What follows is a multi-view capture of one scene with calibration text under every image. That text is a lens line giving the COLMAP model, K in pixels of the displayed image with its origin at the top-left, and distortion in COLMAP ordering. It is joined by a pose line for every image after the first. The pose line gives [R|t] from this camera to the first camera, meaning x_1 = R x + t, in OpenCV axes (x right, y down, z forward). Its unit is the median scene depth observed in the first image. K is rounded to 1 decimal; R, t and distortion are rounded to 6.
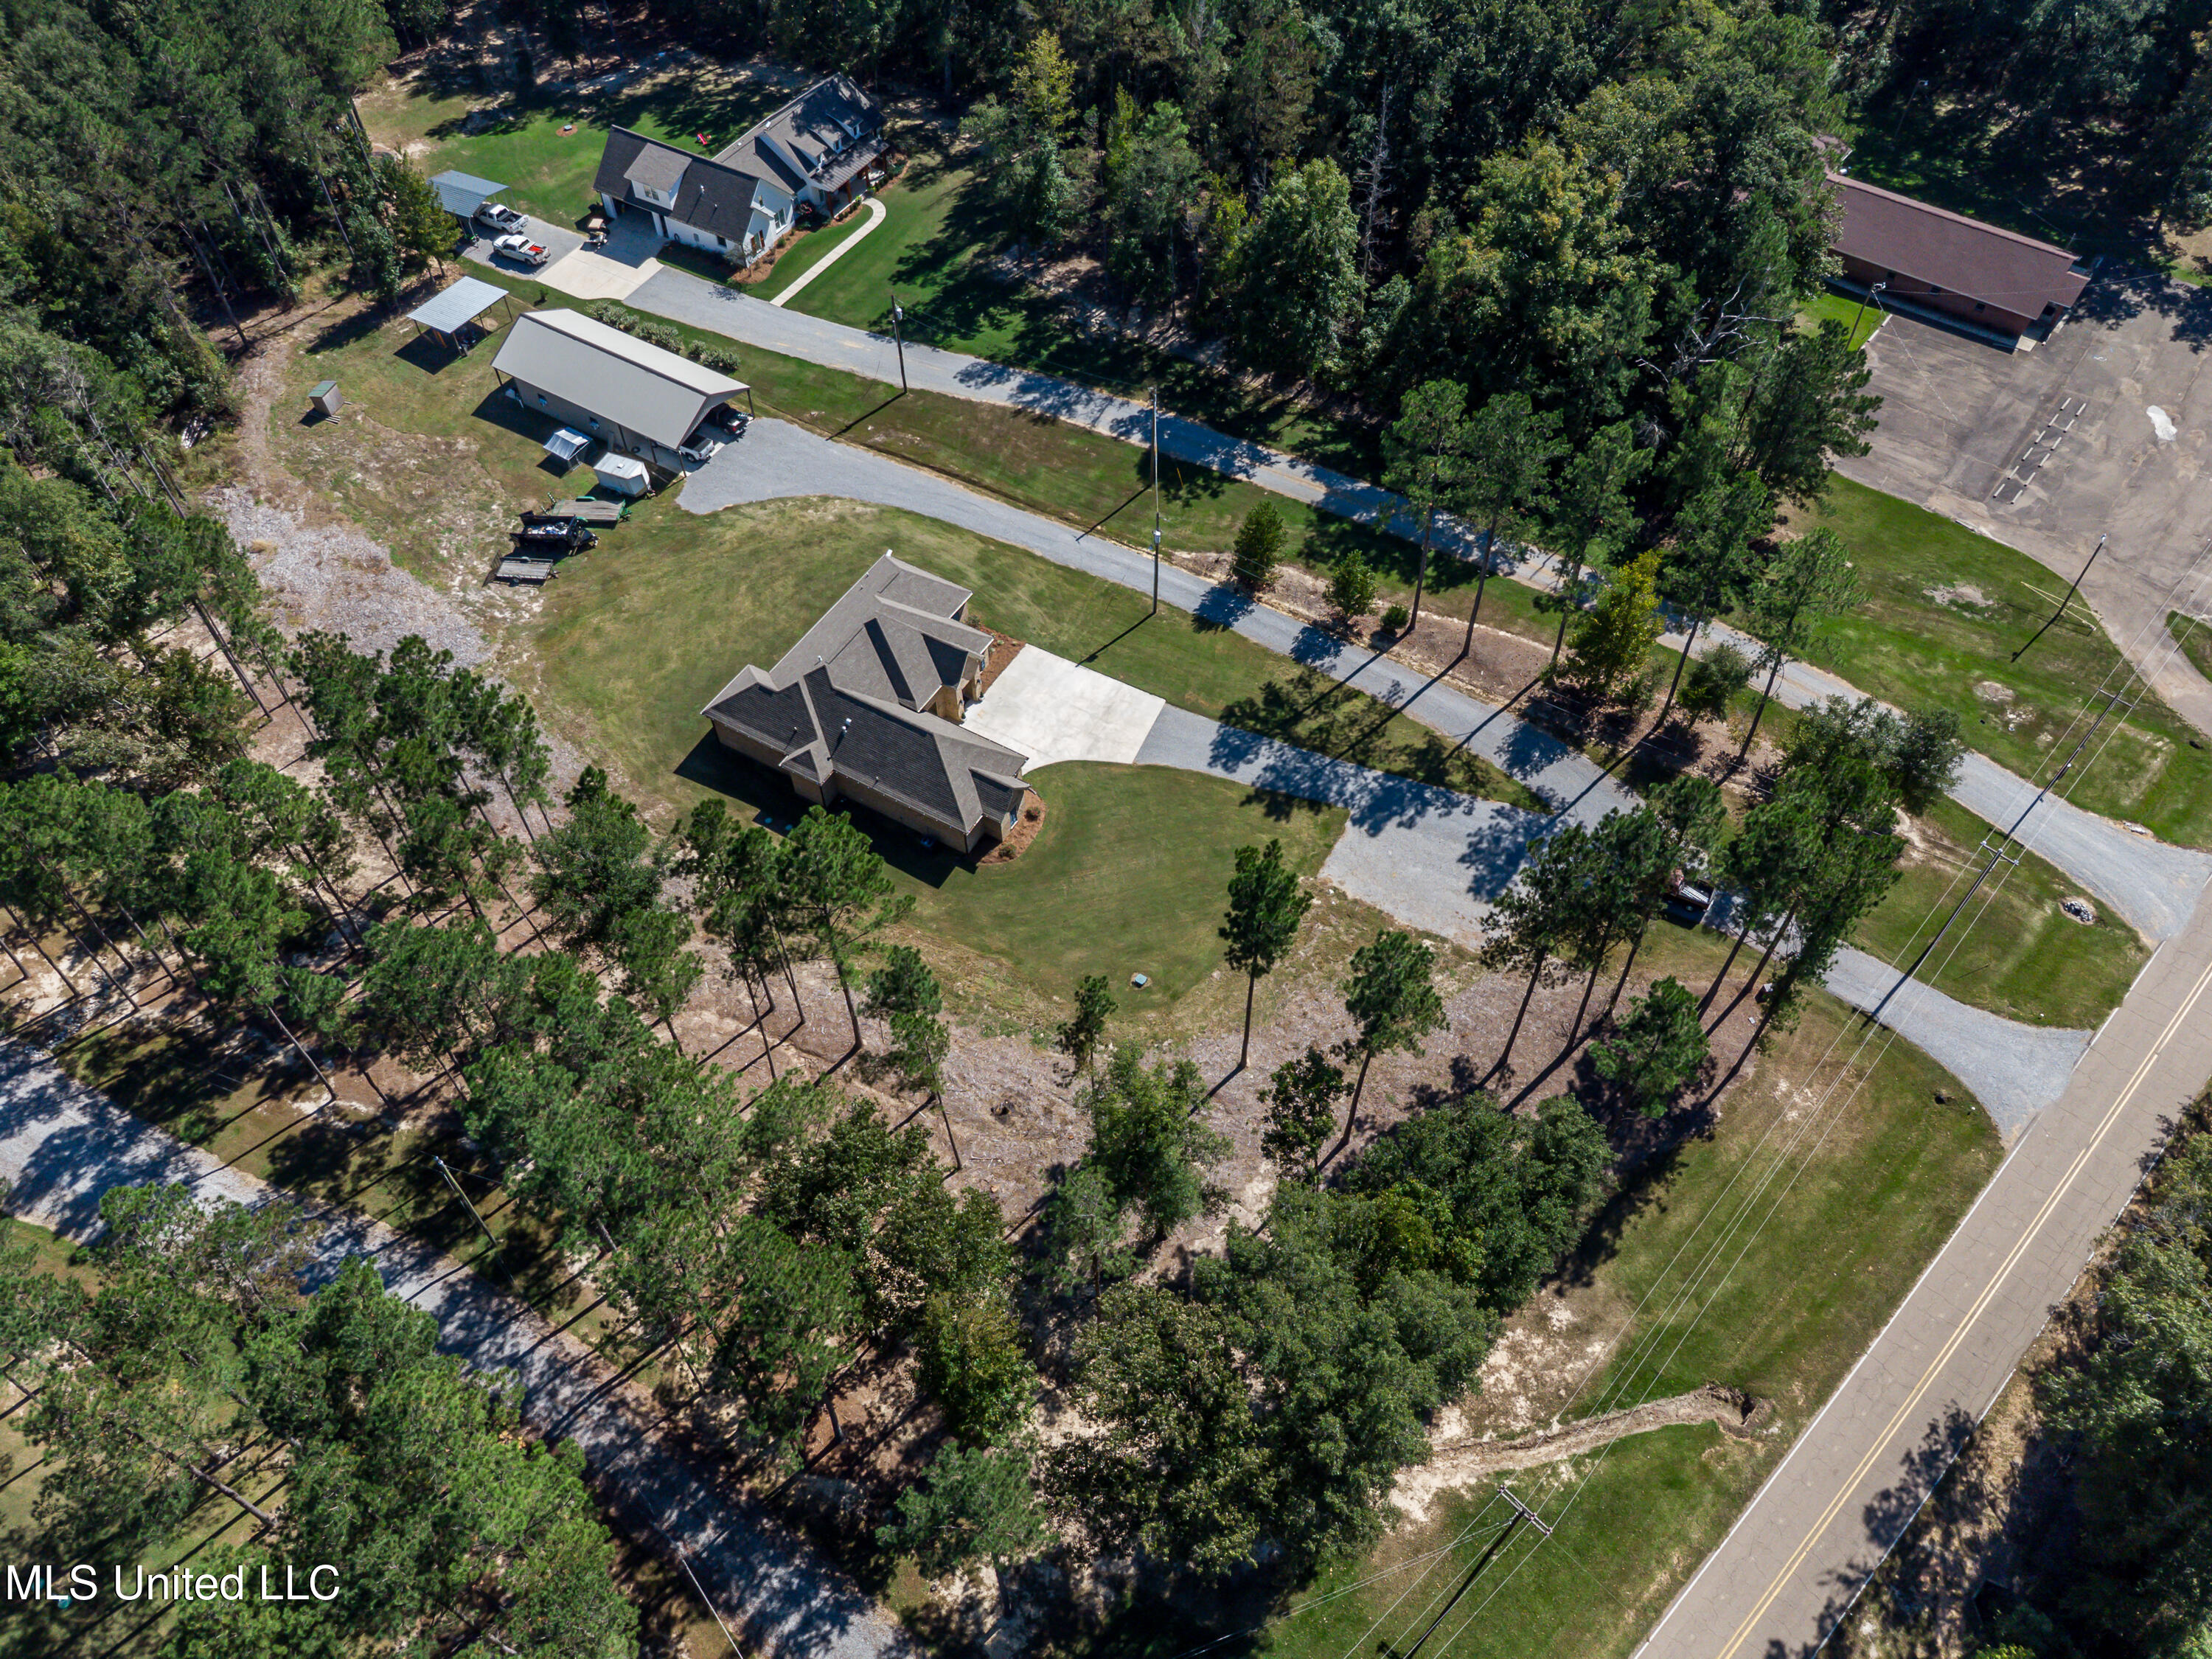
lens RADIAL K [[1646.2, 0, 1126.3], [0, 1646.2, 824.1], [0, 0, 1]] dist [0.024783, -0.000298]
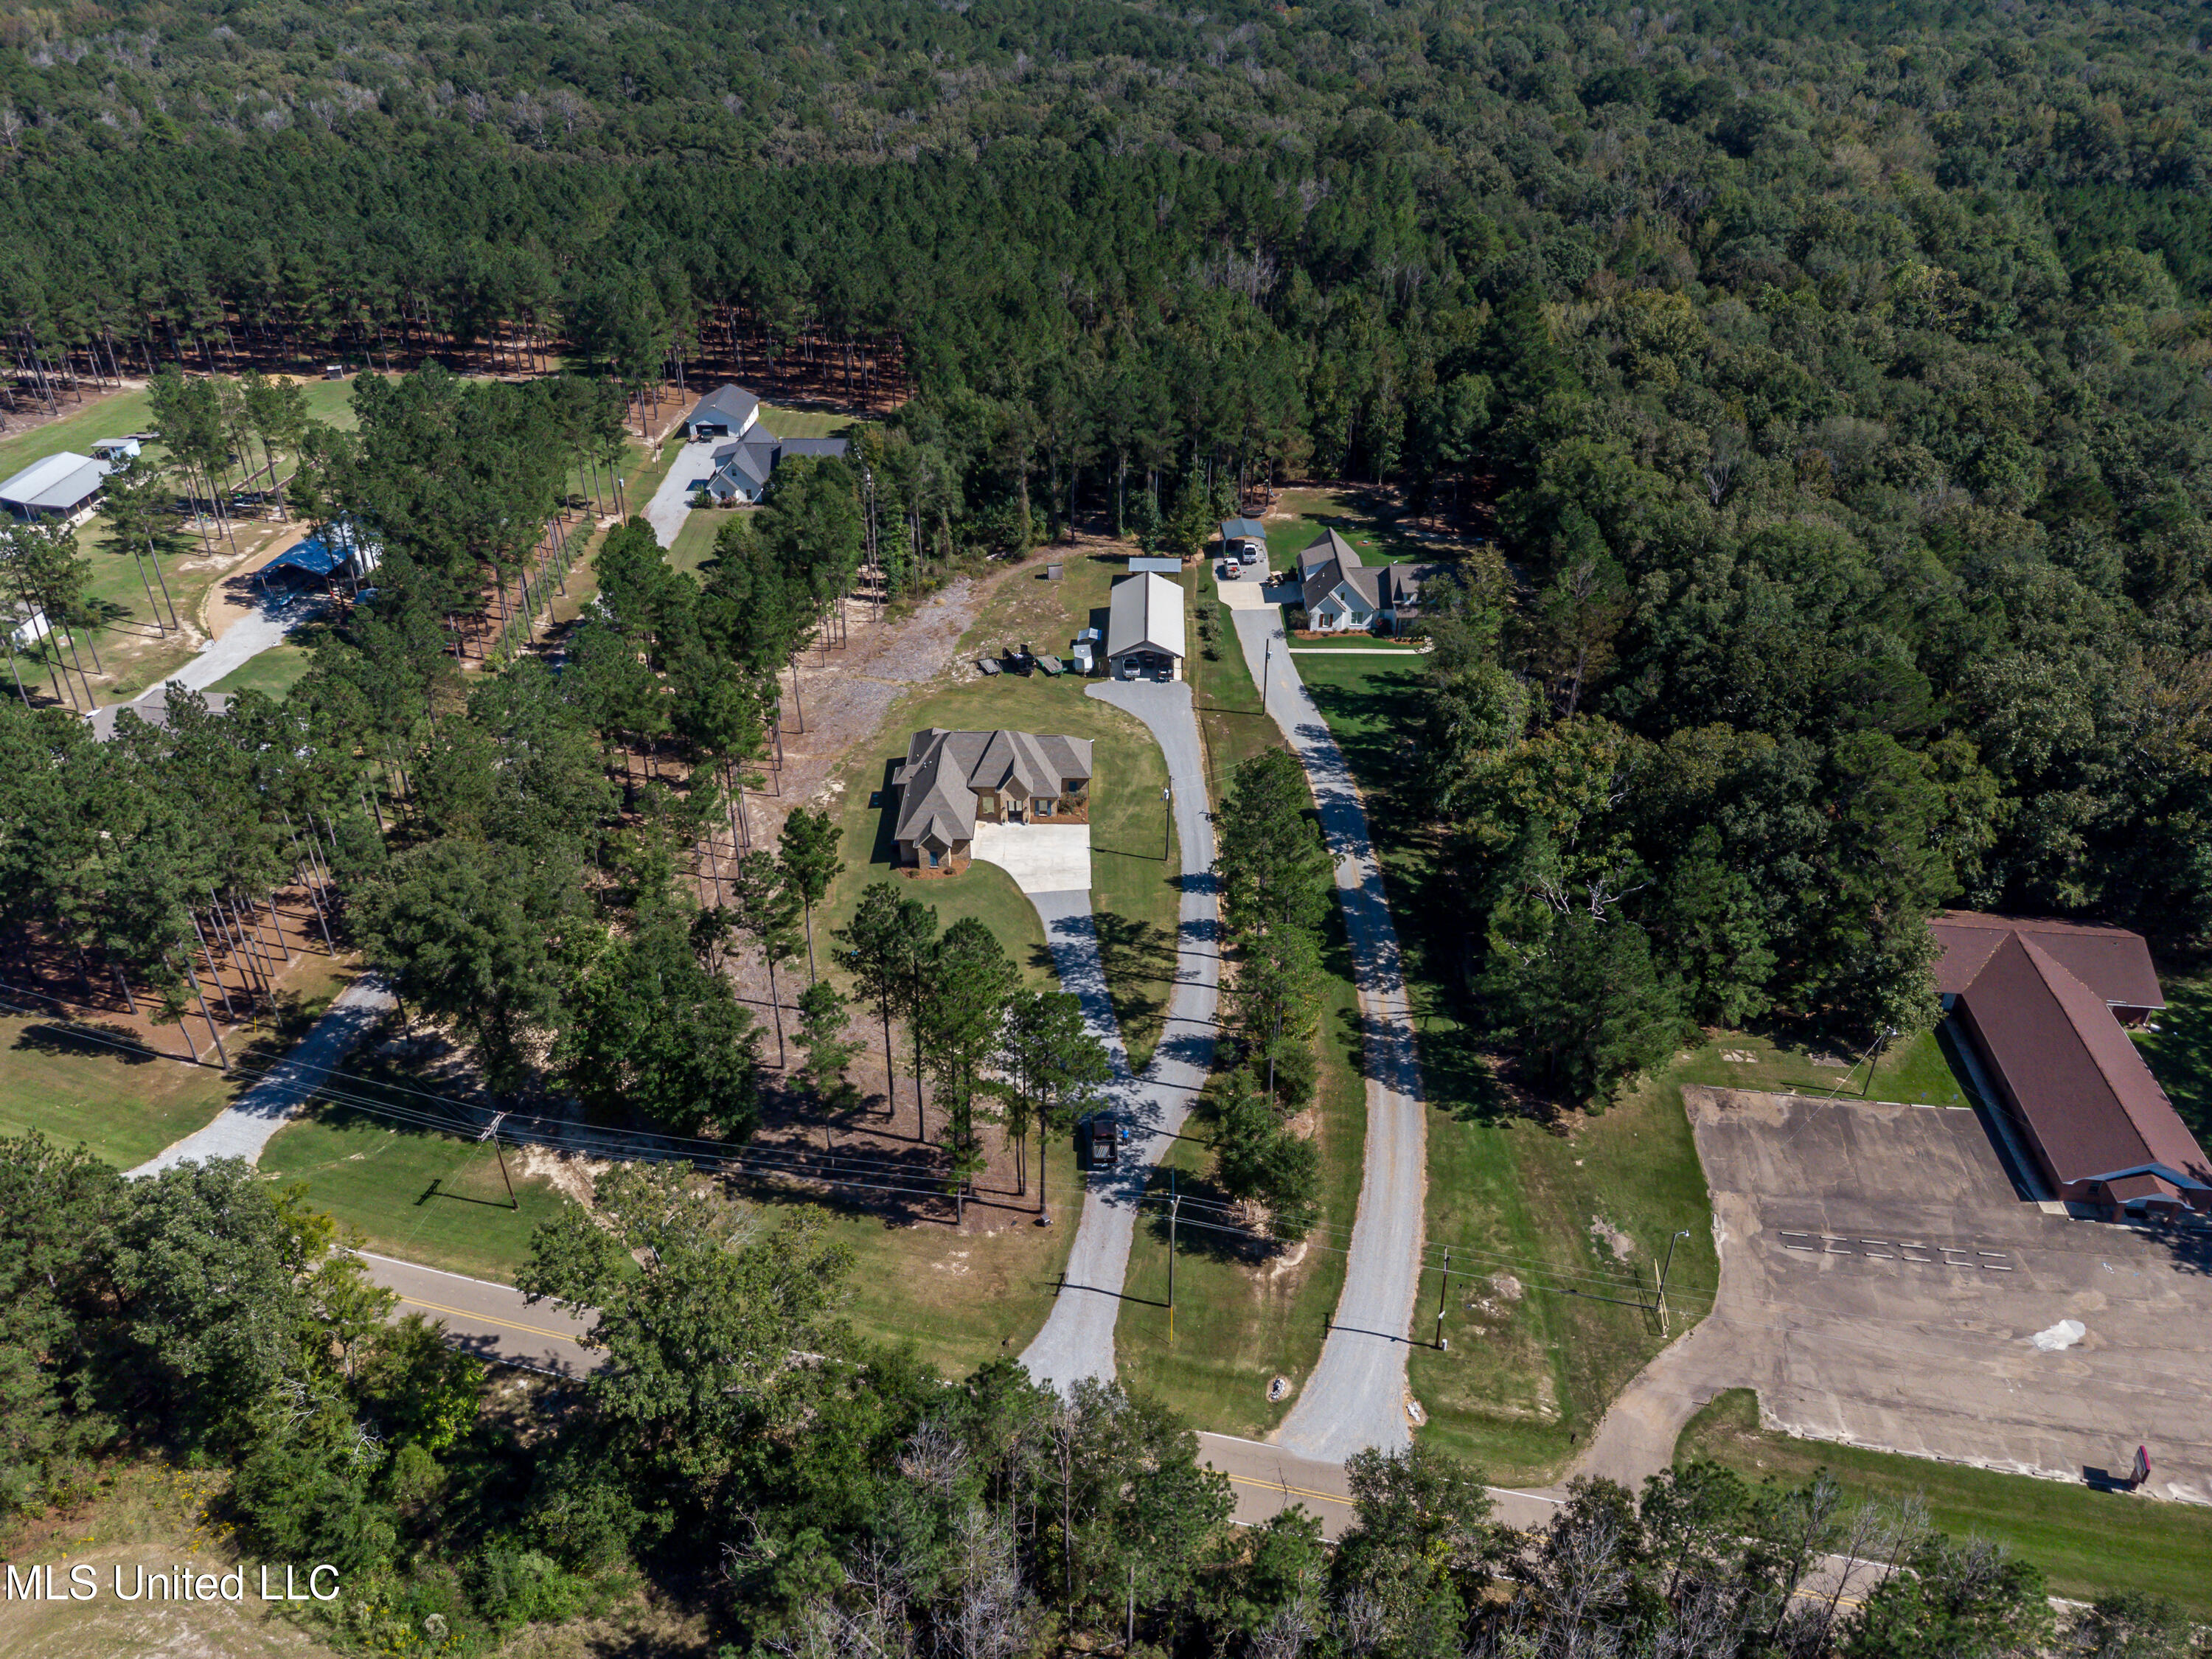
lens RADIAL K [[1646.2, 0, 1115.0], [0, 1646.2, 841.5], [0, 0, 1]] dist [0.024783, -0.000298]
pose [[0.508562, 0.464177, -0.725193, 0.951999], [-0.687622, 0.725856, -0.017613, -0.090264], [0.518210, 0.507615, 0.688321, 0.072224]]
